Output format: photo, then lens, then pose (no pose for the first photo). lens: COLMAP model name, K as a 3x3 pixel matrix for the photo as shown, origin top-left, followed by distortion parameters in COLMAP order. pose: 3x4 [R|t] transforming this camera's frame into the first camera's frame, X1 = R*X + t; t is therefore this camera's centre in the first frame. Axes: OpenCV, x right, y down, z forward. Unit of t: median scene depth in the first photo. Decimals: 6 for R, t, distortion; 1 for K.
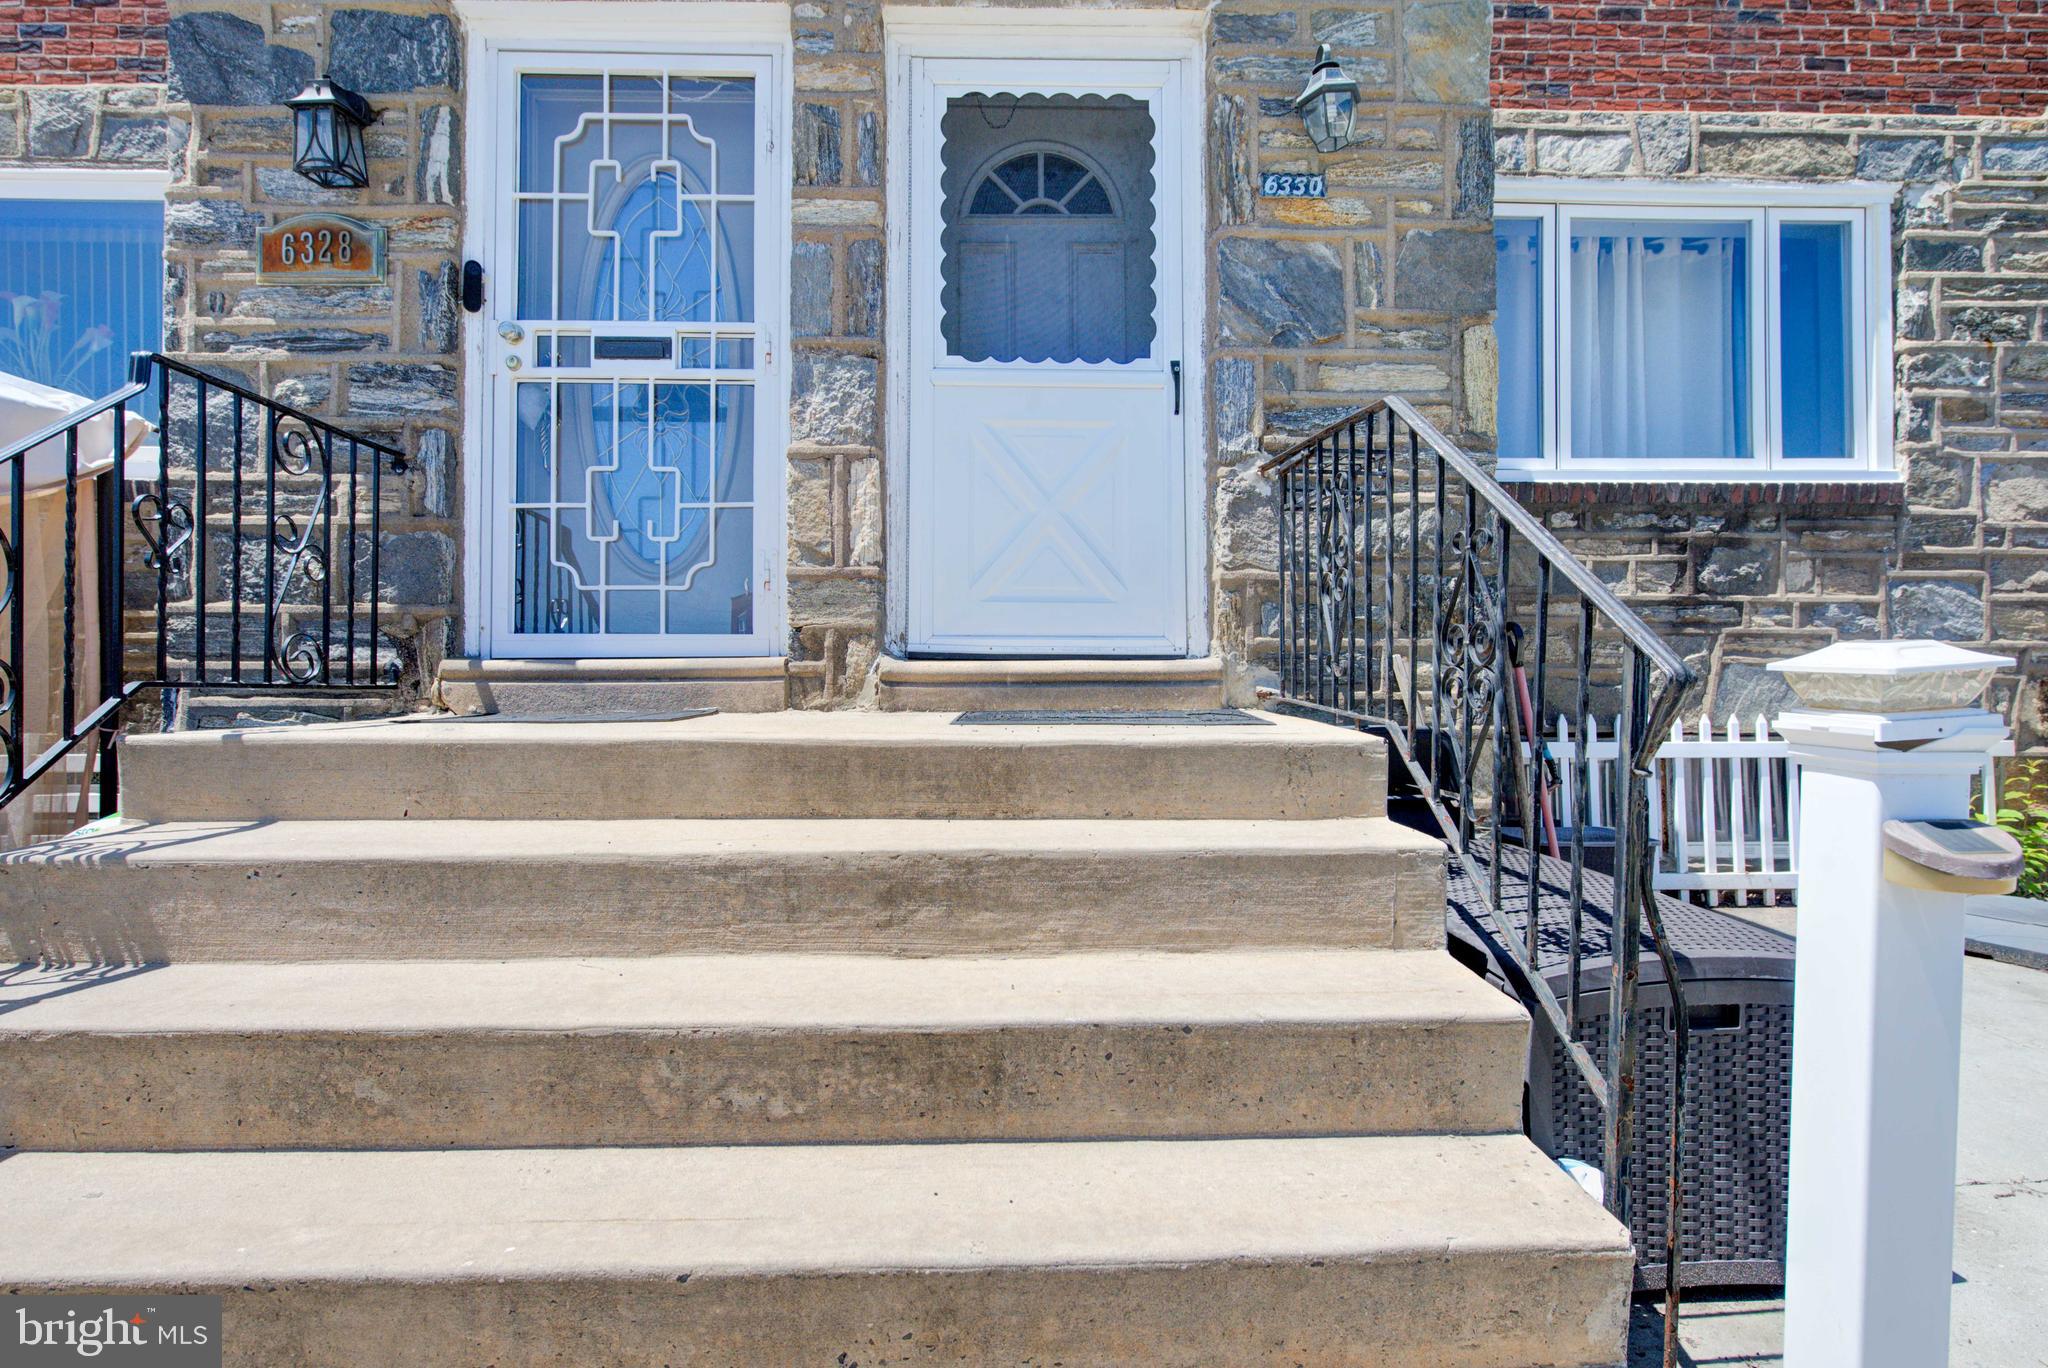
lens RADIAL K [[1007.1, 0, 1024.0], [0, 1007.1, 684.0], [0, 0, 1]] dist [-0.002114, -0.001117]
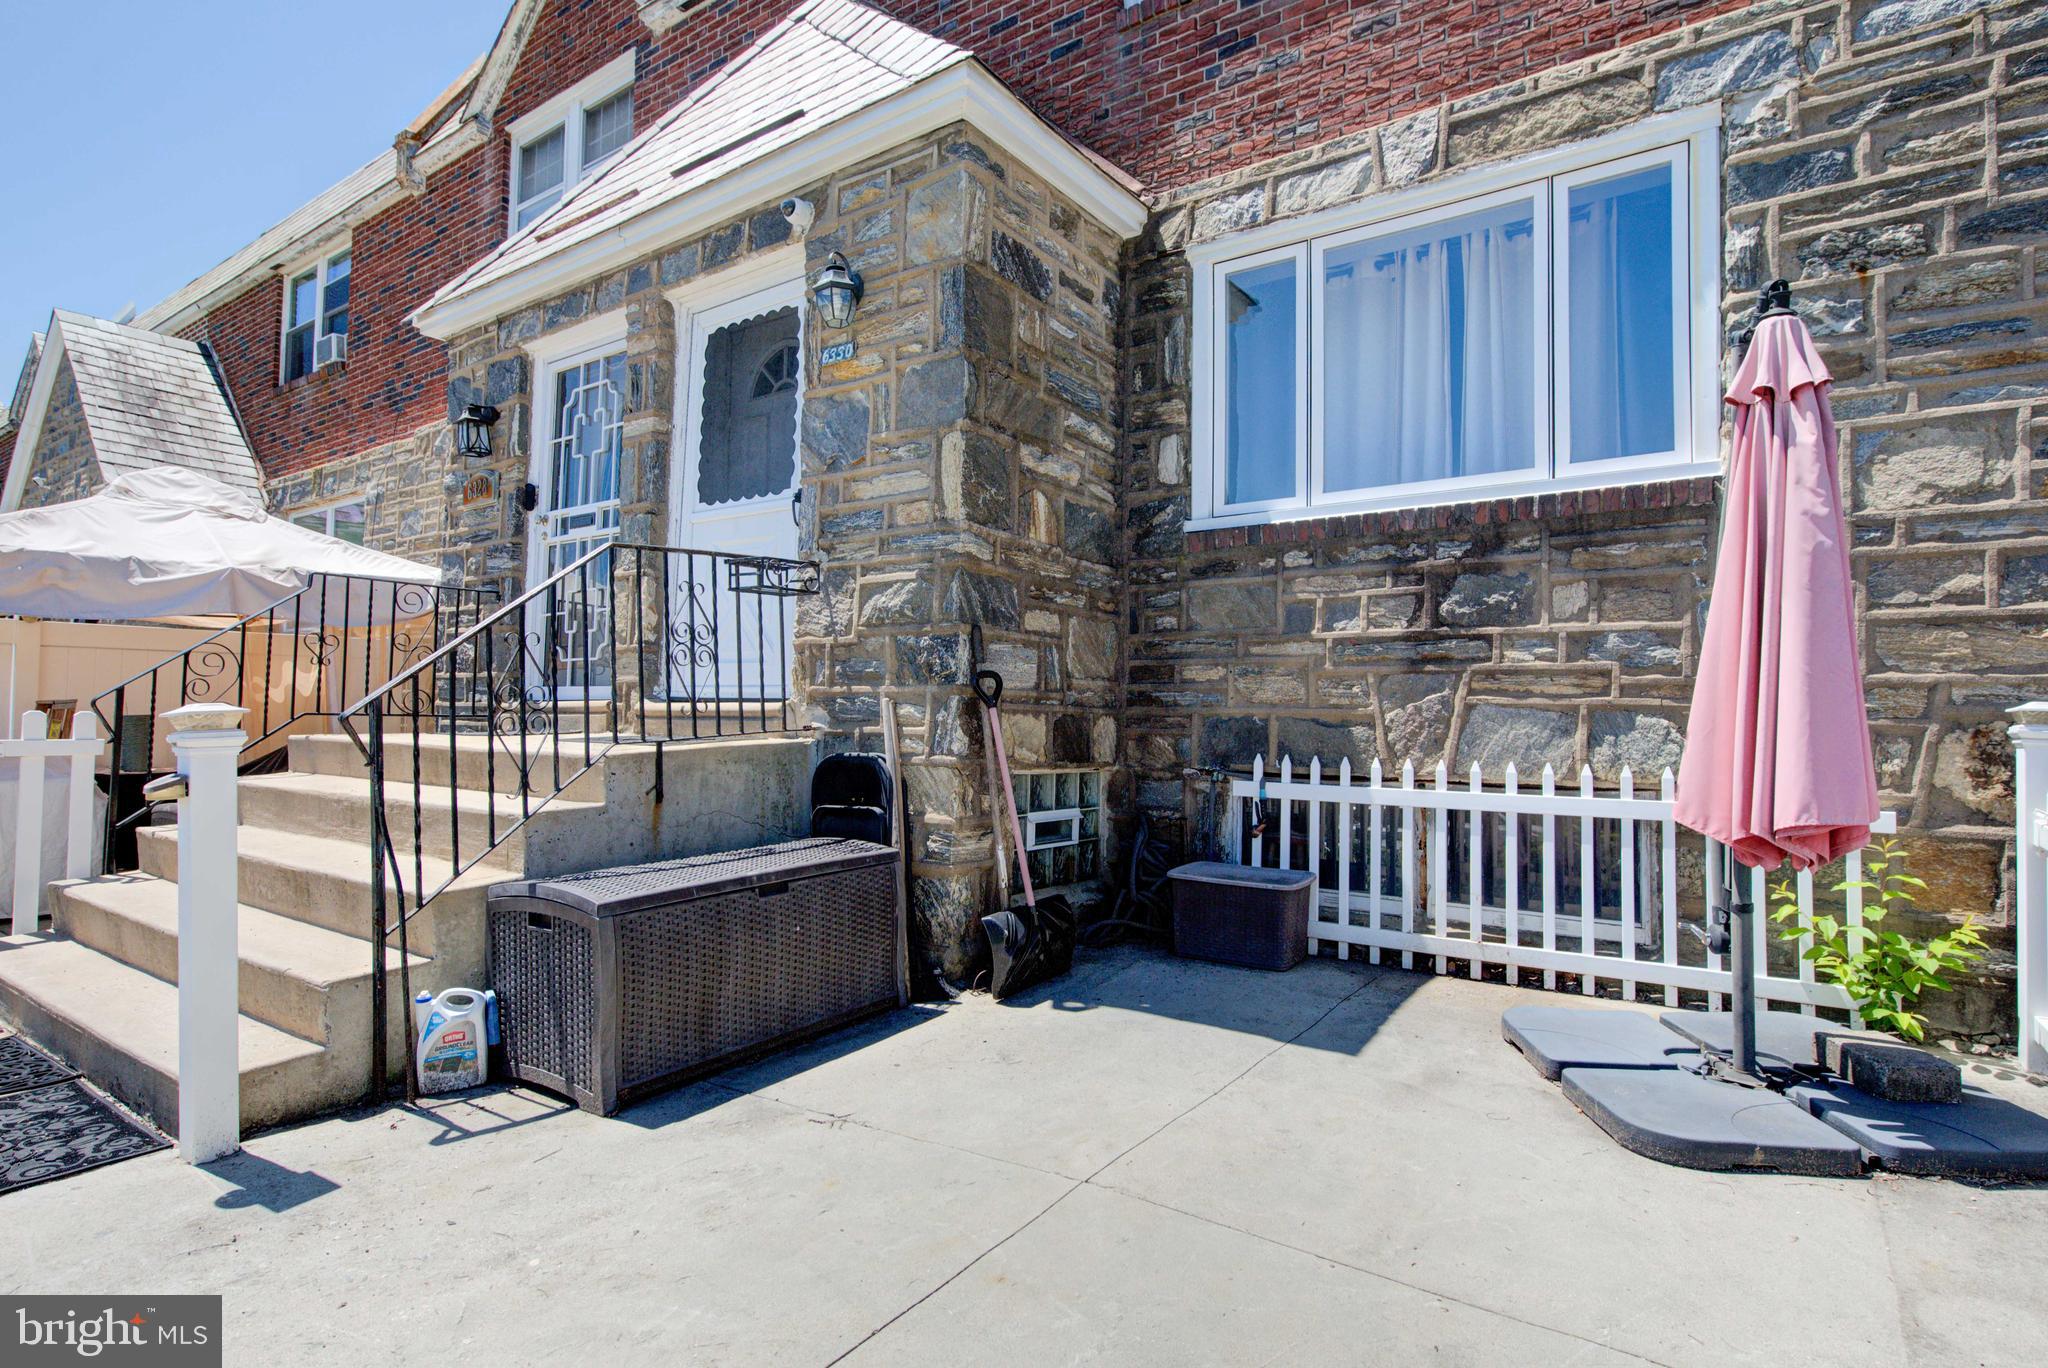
lens RADIAL K [[1007.1, 0, 1024.0], [0, 1007.1, 684.0], [0, 0, 1]] dist [-0.002114, -0.001117]
pose [[0.806967, -0.008440, -0.590536, 0.899099], [-0.009257, 0.999594, -0.026936, -0.010560], [0.590524, 0.027203, 0.806561, 0.045639]]
